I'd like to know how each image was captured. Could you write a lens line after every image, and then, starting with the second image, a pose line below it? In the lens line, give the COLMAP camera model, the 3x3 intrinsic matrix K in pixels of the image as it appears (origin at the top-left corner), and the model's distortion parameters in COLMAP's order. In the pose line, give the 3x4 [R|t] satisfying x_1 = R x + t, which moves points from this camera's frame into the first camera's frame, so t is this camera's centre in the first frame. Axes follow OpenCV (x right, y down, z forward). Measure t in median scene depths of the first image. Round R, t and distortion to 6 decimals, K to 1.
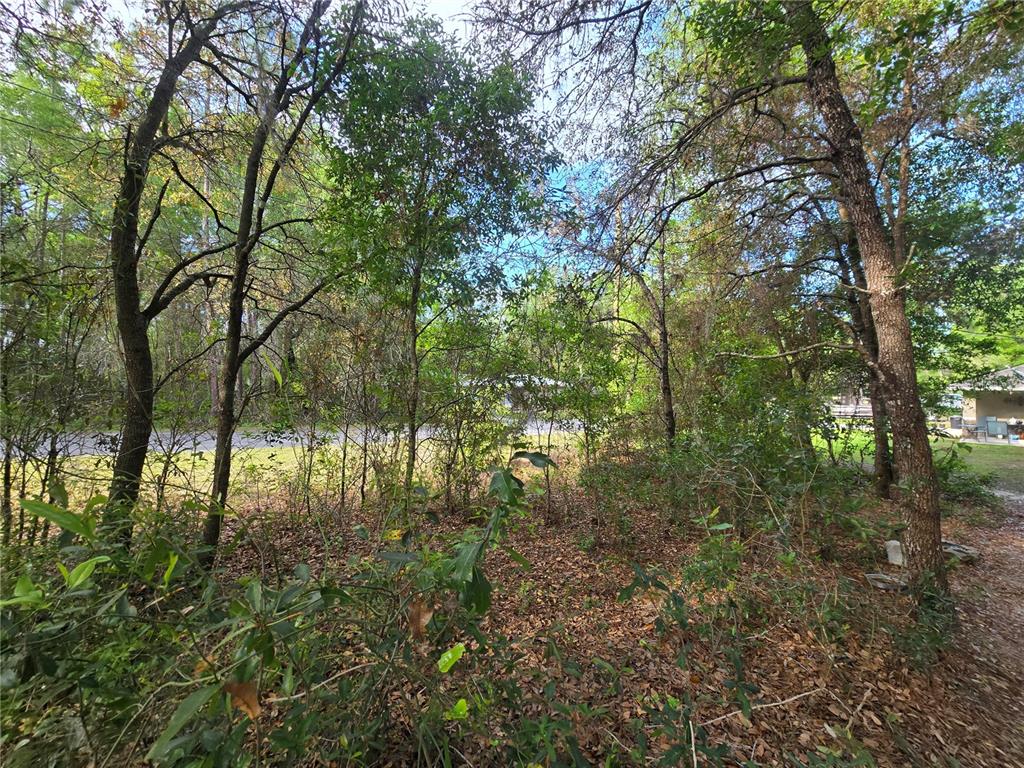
lens RADIAL K [[410.5, 0, 518.9], [0, 410.5, 382.5], [0, 0, 1]] dist [0.000170, 0.000200]
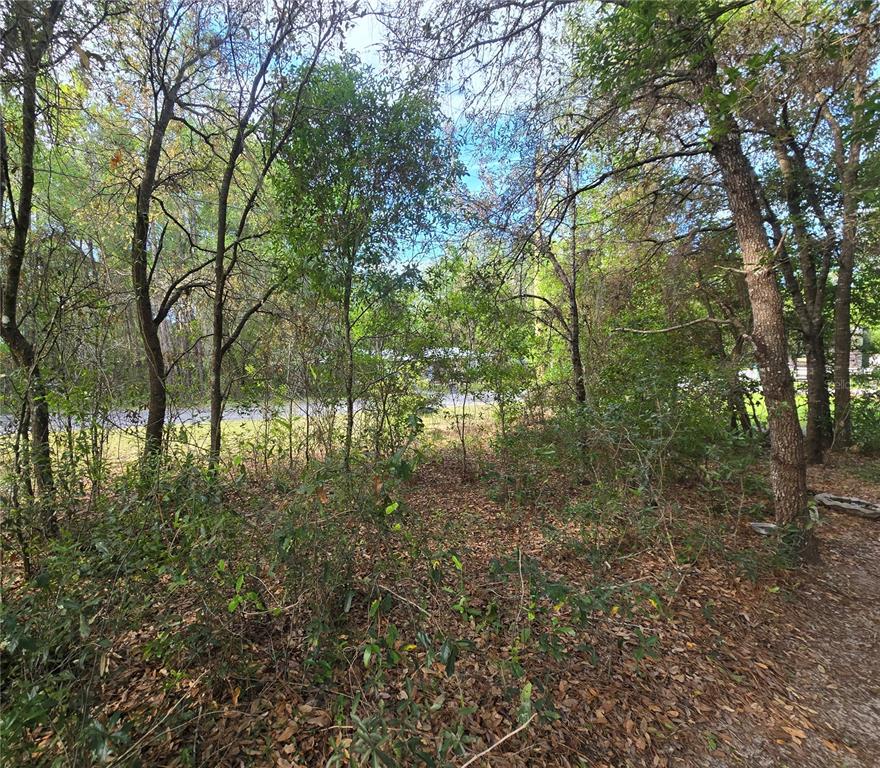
lens RADIAL K [[435.9, 0, 438.1], [0, 435.9, 387.2], [0, 0, 1]] dist [0.001935, -0.000069]
pose [[0.999637, -0.023741, -0.012708, 0.022773], [0.024657, 0.996680, 0.077590, -0.020226], [0.010824, -0.077875, 0.996904, -0.234768]]
